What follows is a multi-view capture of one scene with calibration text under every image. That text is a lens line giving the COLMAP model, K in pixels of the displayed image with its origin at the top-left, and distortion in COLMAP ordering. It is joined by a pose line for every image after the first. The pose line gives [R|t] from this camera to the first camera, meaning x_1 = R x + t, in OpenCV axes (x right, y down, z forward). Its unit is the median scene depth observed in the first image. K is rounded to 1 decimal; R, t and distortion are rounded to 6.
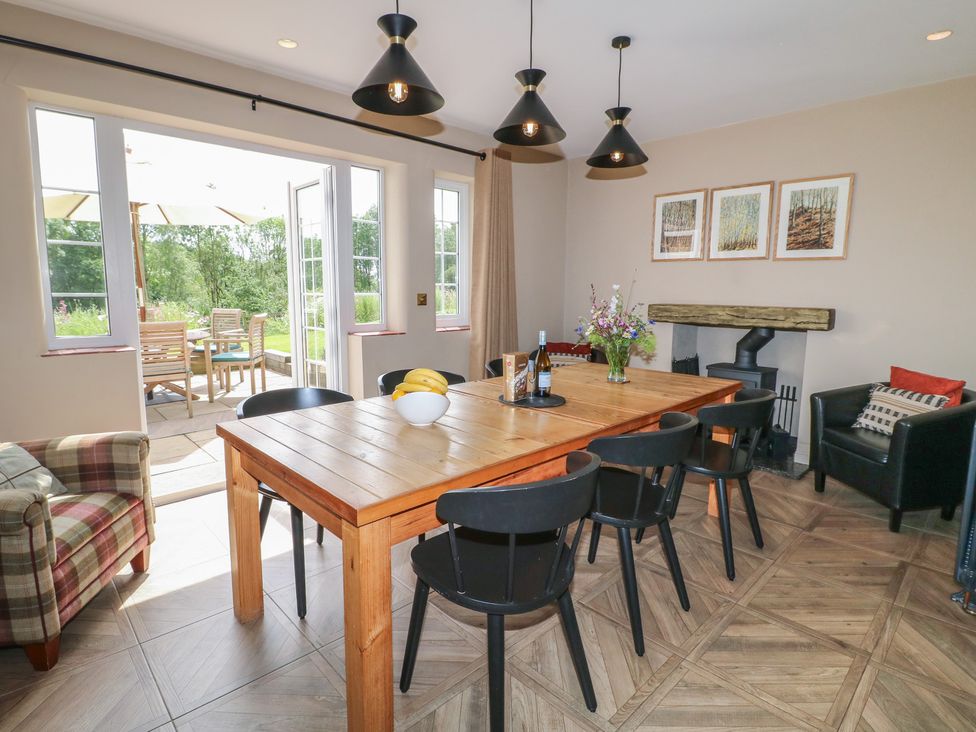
lens RADIAL K [[516.3, 0, 479.5], [0, 516.3, 357.4], [0, 0, 1]] dist [-0.007192, -0.004495]
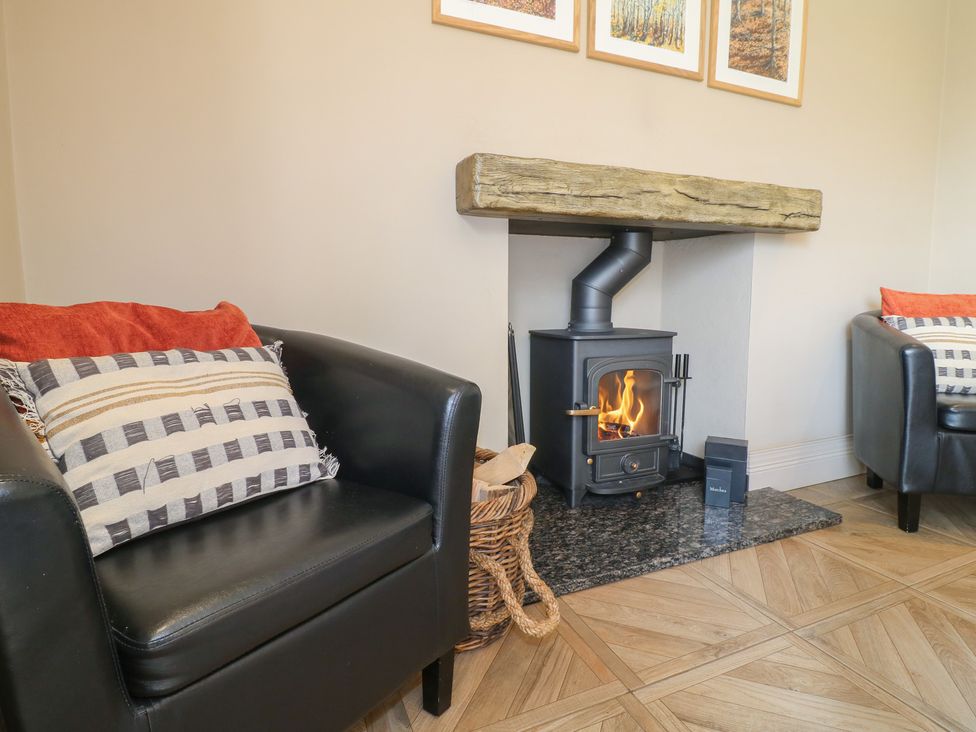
lens RADIAL K [[516.3, 0, 488.2], [0, 516.3, 366.2], [0, 0, 1]] dist [-0.007192, -0.004495]
pose [[0.330297, -0.132325, 0.934555, 0.035297], [0.130456, 0.987021, 0.093647, -0.006736], [-0.934818, 0.090987, 0.343273, 1.066392]]
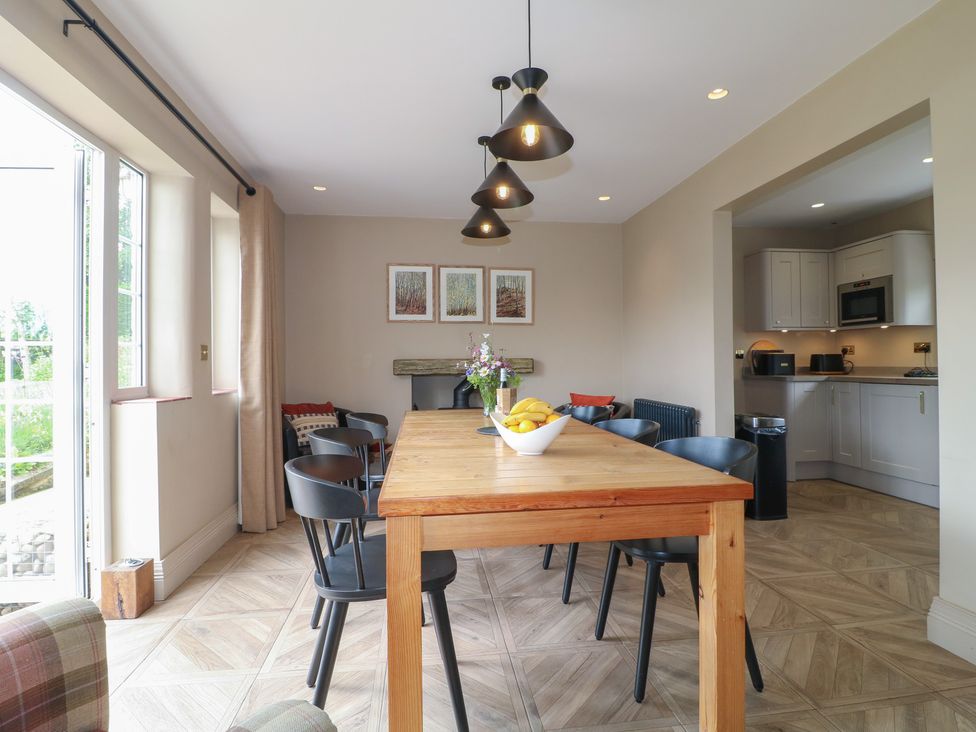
lens RADIAL K [[516.3, 0, 483.0], [0, 516.3, 356.6], [0, 0, 1]] dist [-0.007192, -0.004495]
pose [[0.581584, 0.000187, 0.813486, -0.537187], [0.119758, 0.989085, -0.085845, 0.008610], [-0.804623, 0.147348, 0.575213, 0.255421]]
